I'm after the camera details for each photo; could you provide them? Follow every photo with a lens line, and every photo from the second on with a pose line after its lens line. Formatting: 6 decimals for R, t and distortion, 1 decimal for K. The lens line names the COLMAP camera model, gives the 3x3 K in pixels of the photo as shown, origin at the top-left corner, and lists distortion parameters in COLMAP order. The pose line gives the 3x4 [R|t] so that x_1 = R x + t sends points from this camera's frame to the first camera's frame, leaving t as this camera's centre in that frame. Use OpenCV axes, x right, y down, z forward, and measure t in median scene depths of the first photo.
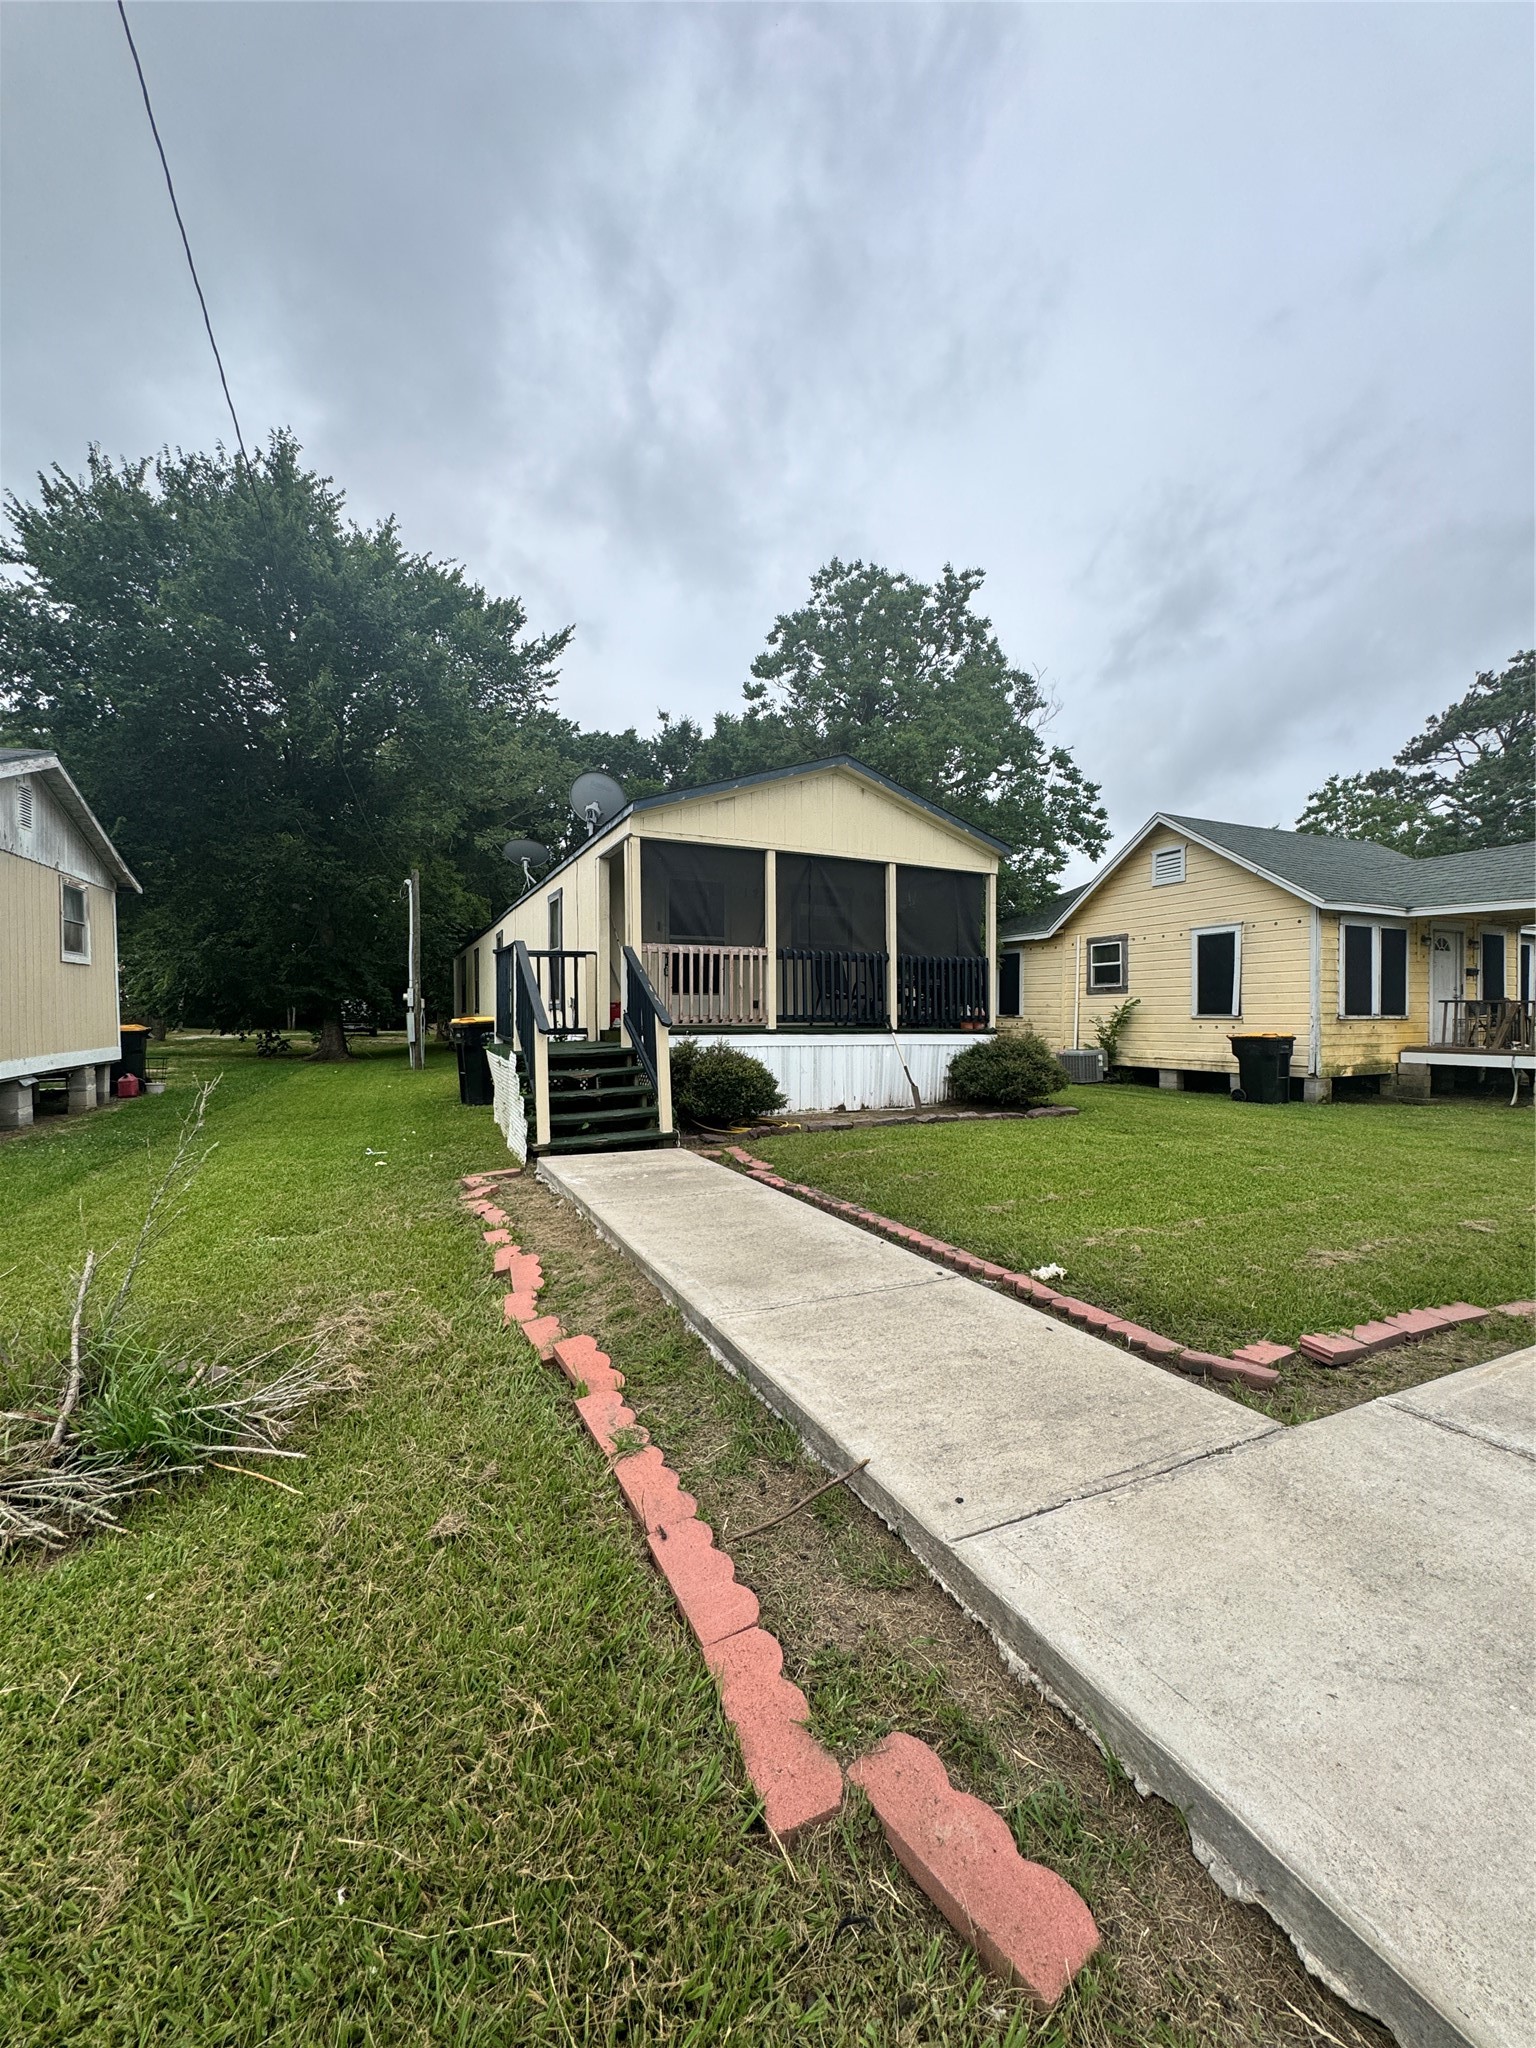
lens RADIAL K [[817.9, 0, 774.7], [0, 817.9, 987.0], [0, 0, 1]] dist [-0.003696, 0.000010]
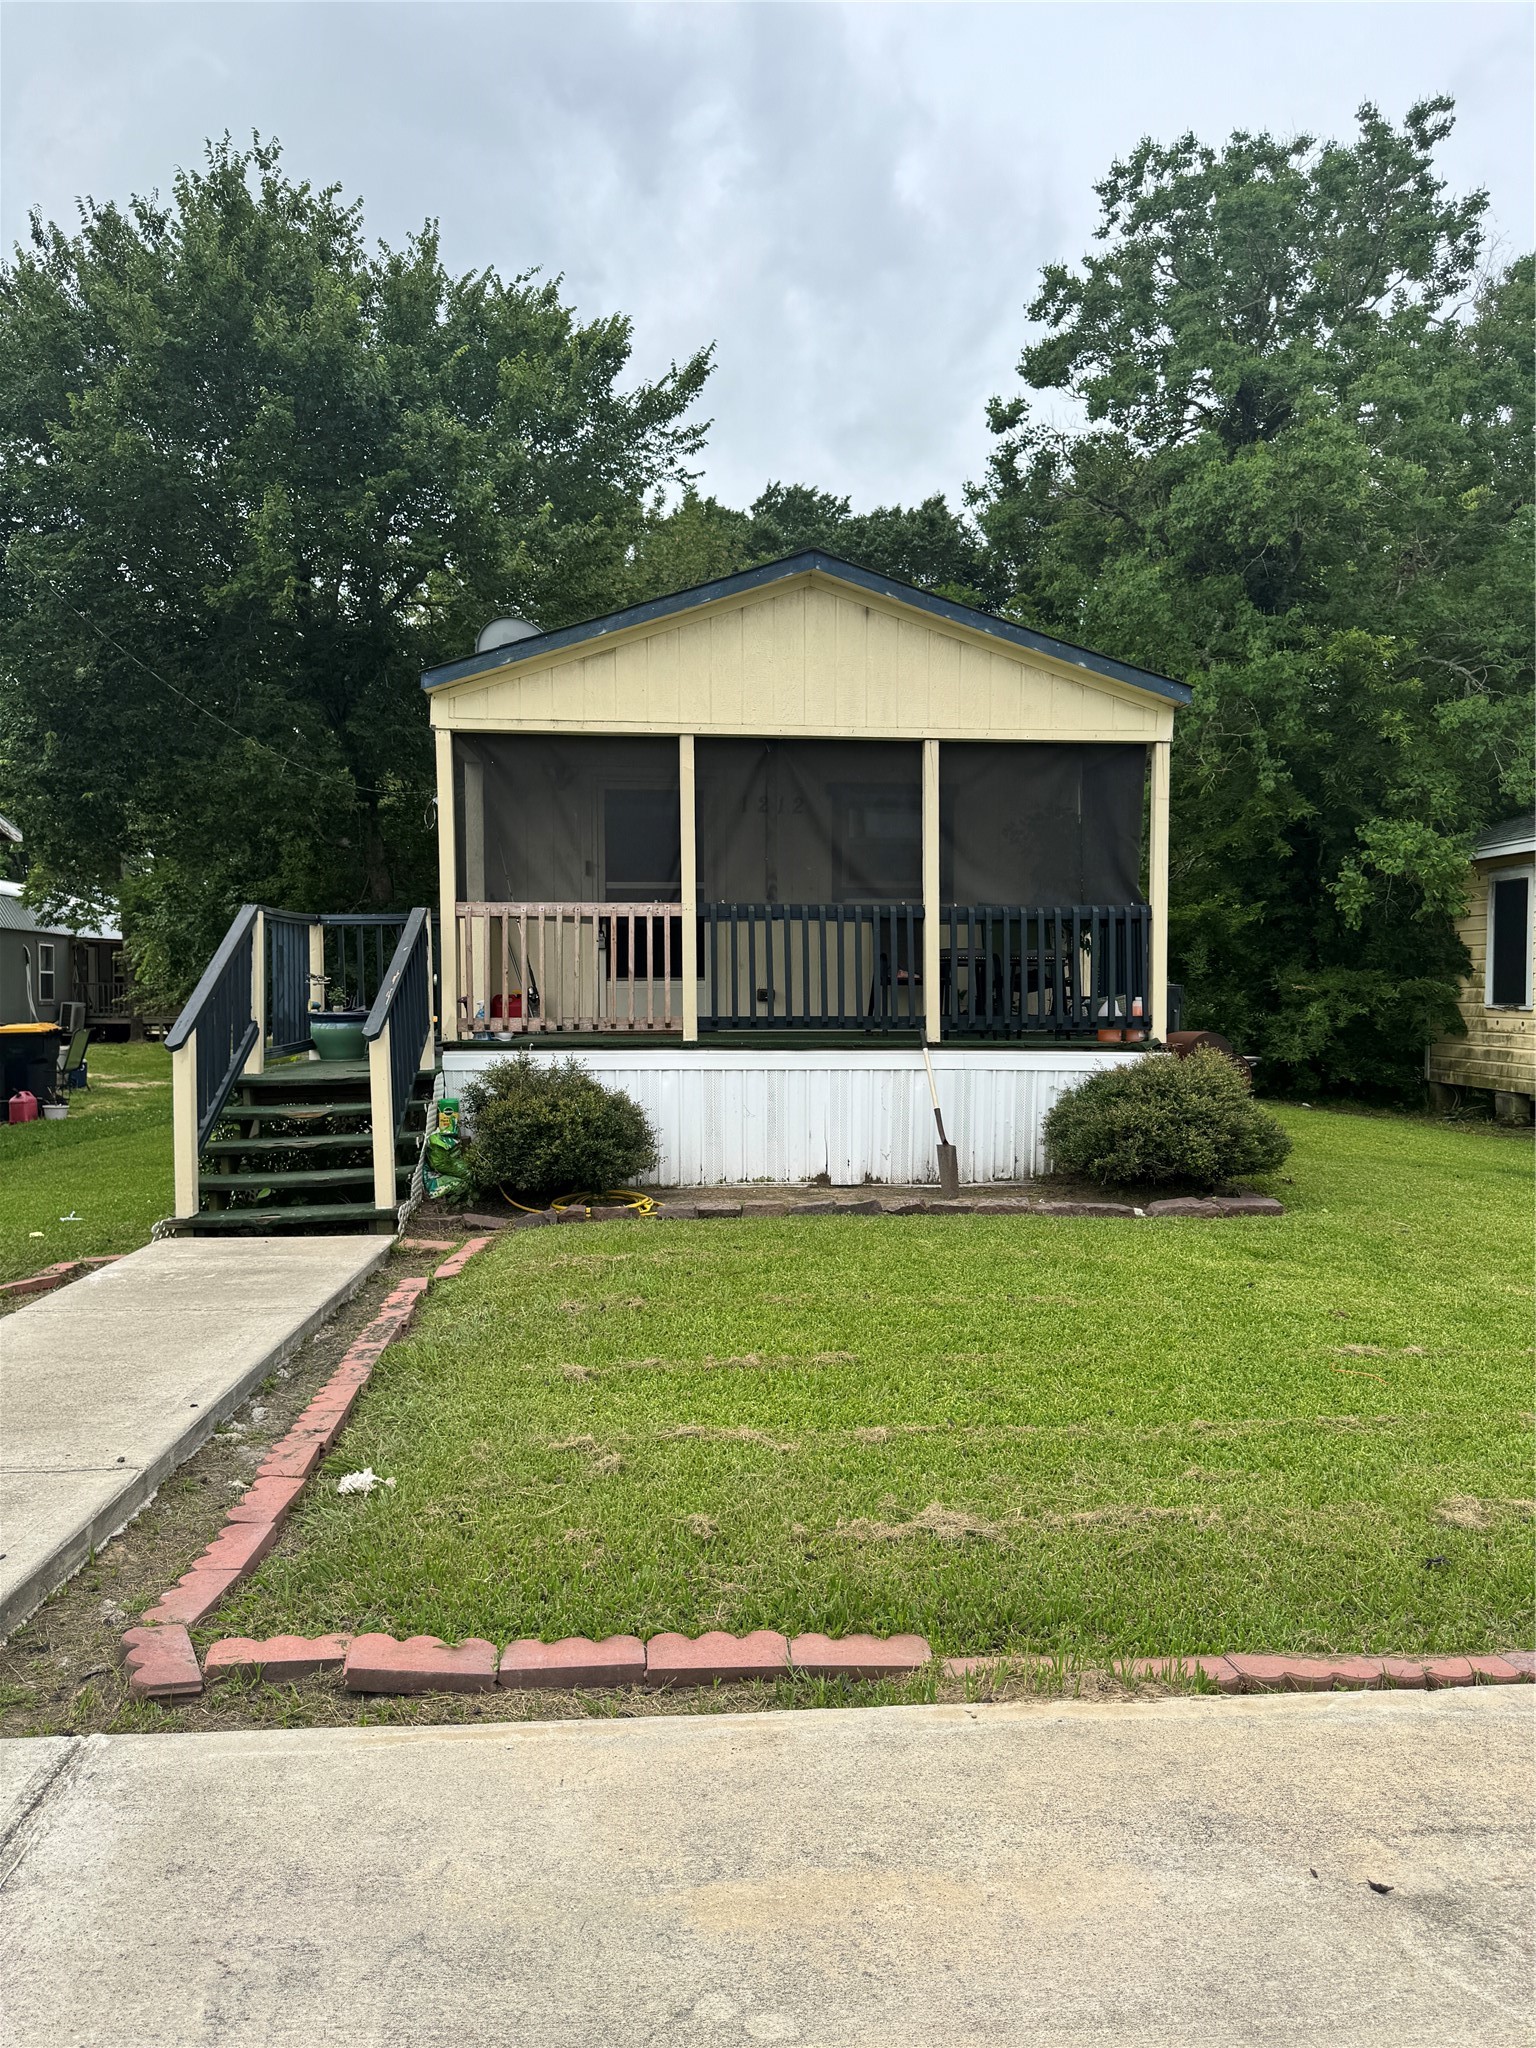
lens RADIAL K [[1420.3, 0, 768.0], [0, 1420.3, 1024.0], [0, 0, 1]] dist [-0.001309, -0.005713]
pose [[0.934171, 0.003659, -0.356806, 0.380353], [0.016664, 0.998409, 0.053869, -0.014058], [0.356435, -0.056268, 0.932624, 0.060253]]
